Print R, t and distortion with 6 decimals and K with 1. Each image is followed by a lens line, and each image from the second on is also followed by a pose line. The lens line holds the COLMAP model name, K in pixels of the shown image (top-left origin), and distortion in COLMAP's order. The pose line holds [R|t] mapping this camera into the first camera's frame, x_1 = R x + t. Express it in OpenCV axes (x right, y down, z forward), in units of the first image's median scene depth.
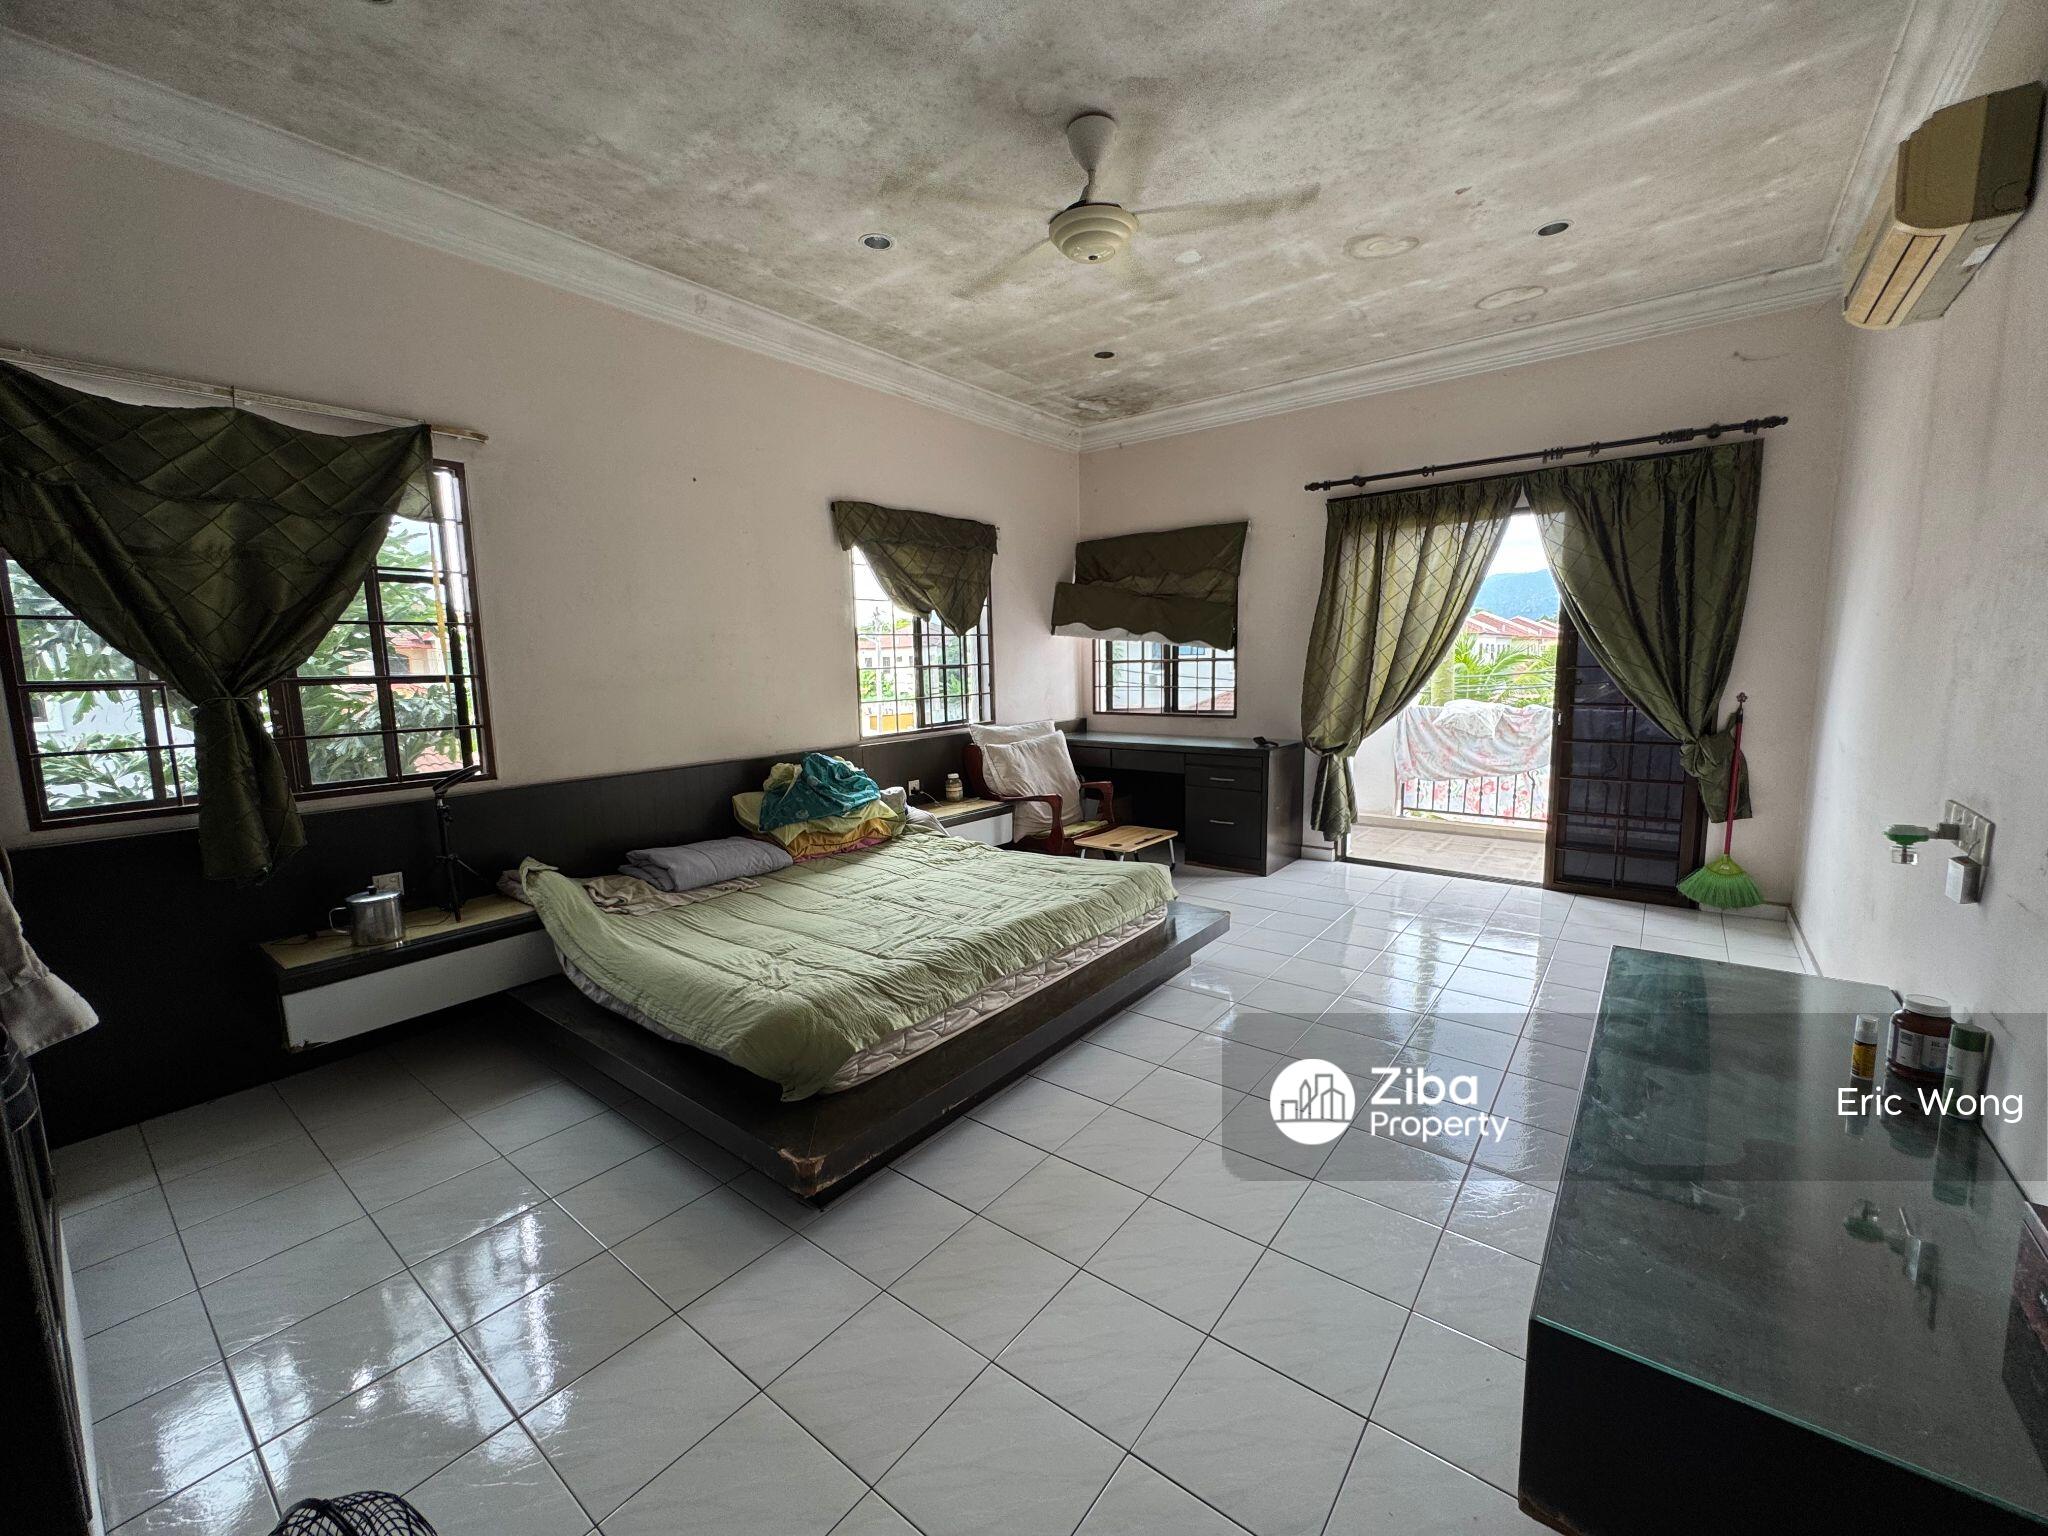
lens RADIAL K [[824.9, 0, 1021.0], [0, 824.9, 766.6], [0, 0, 1]] dist [-0.003525, 0.000844]
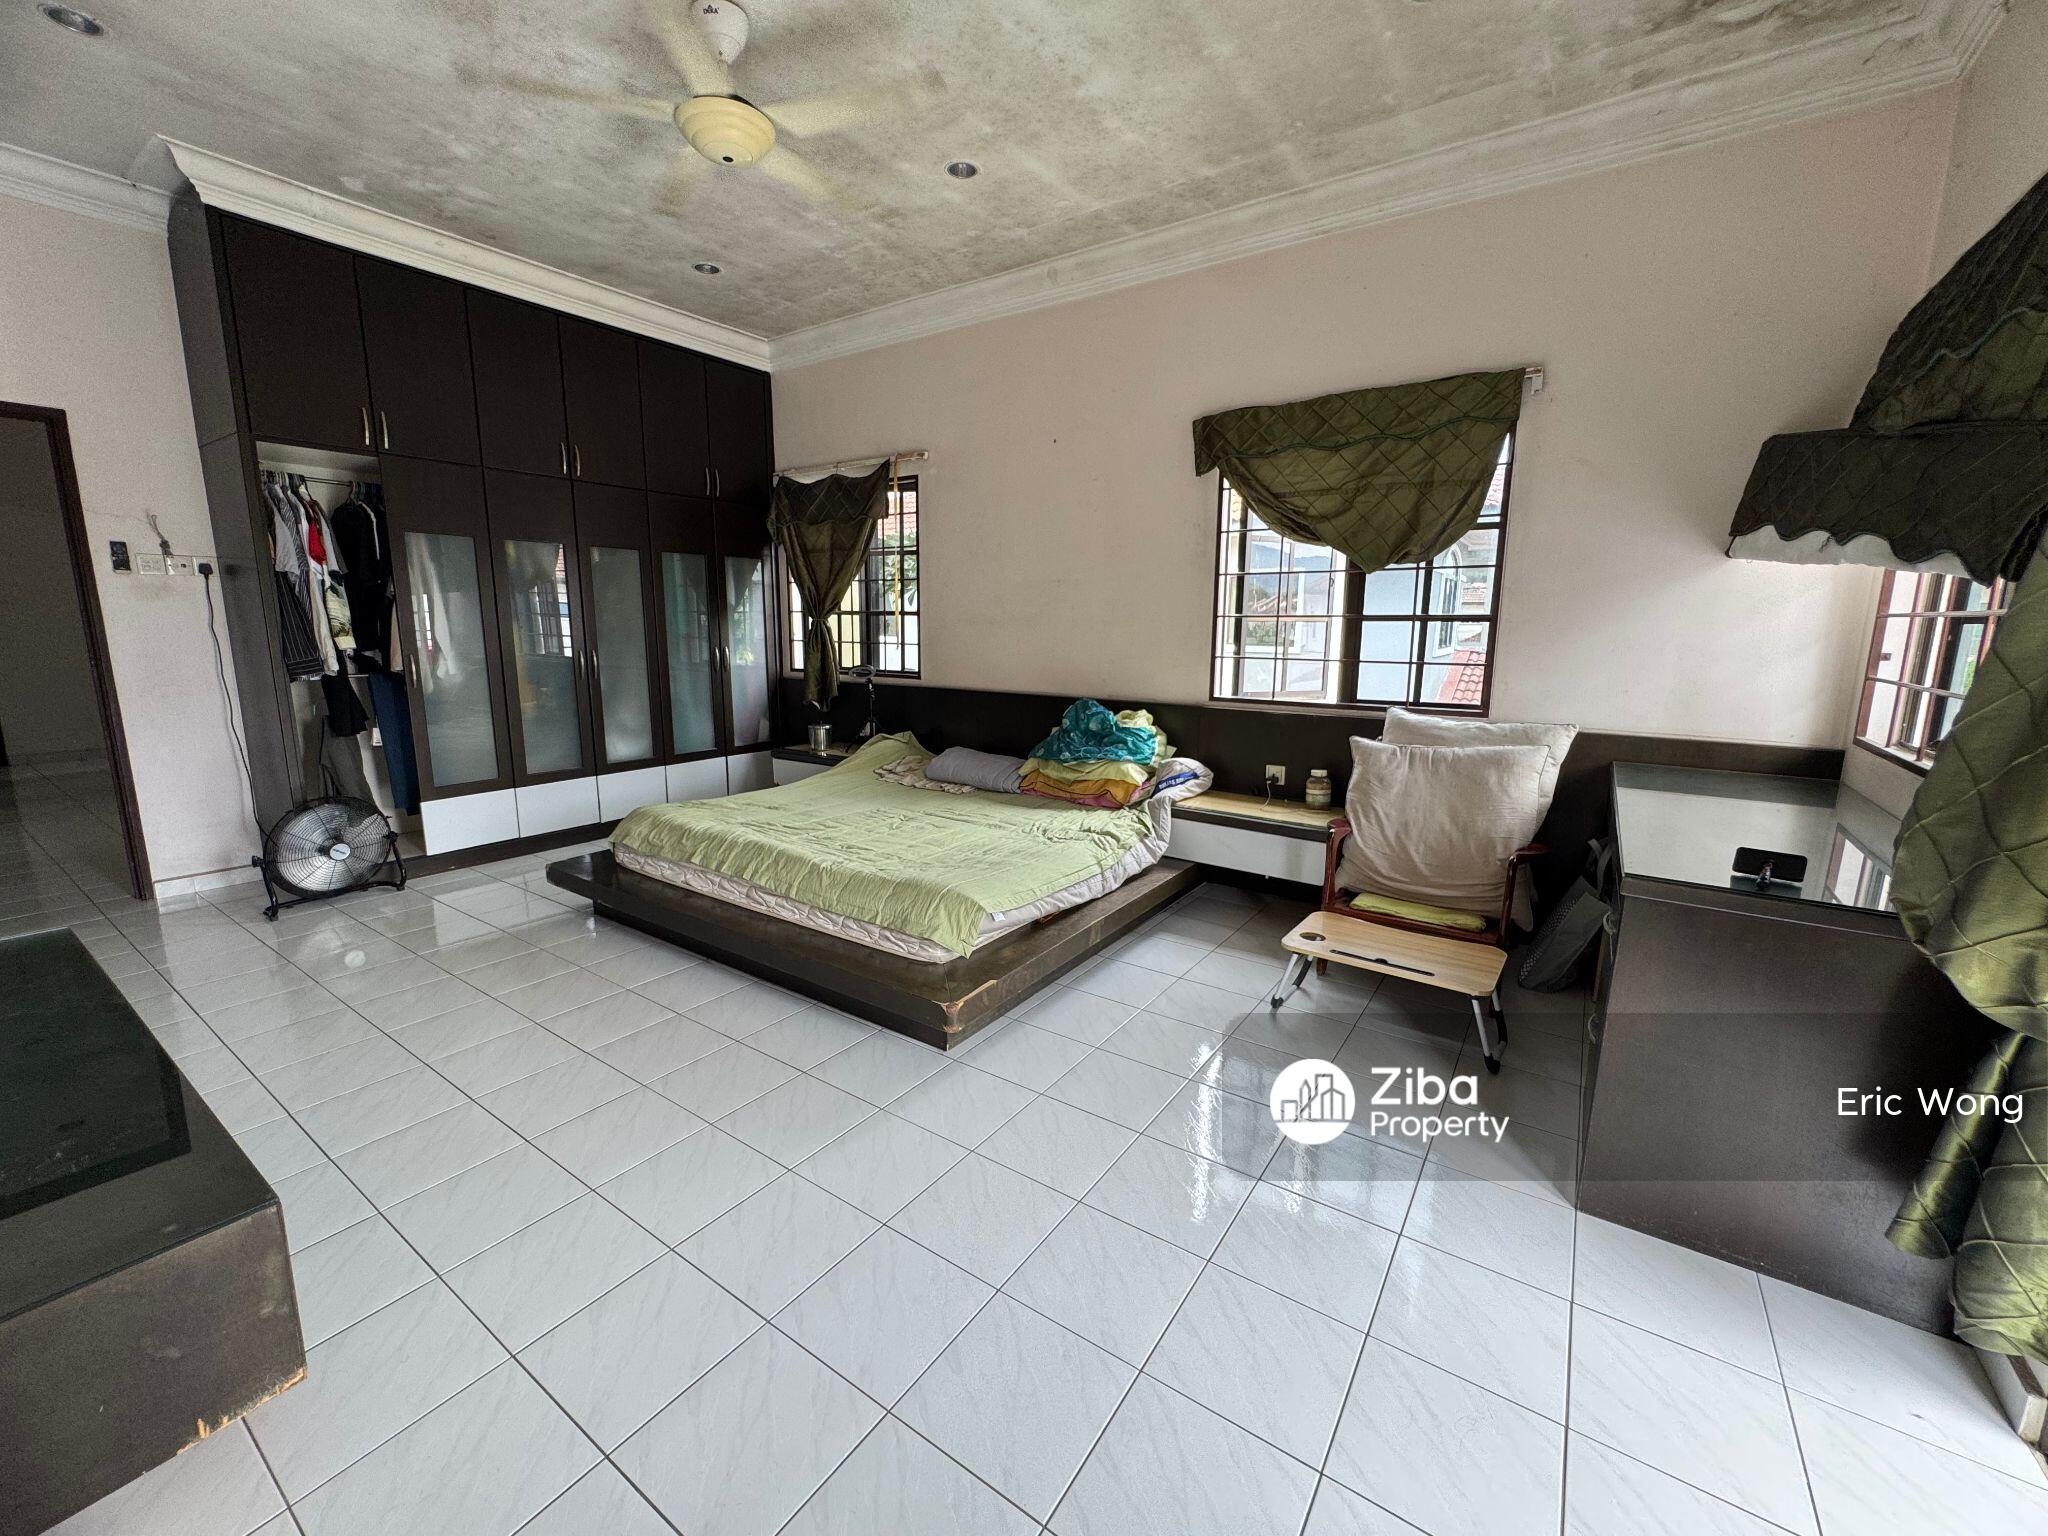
lens RADIAL K [[819.2, 0, 1020.1], [0, 819.2, 769.4], [0, 0, 1]] dist [-0.004415, 0.000089]
pose [[0.057707, 0.200956, -0.977899, 0.676707], [-0.137176, 0.971837, 0.191615, -0.104287], [0.988864, 0.123087, 0.083649, 0.791596]]
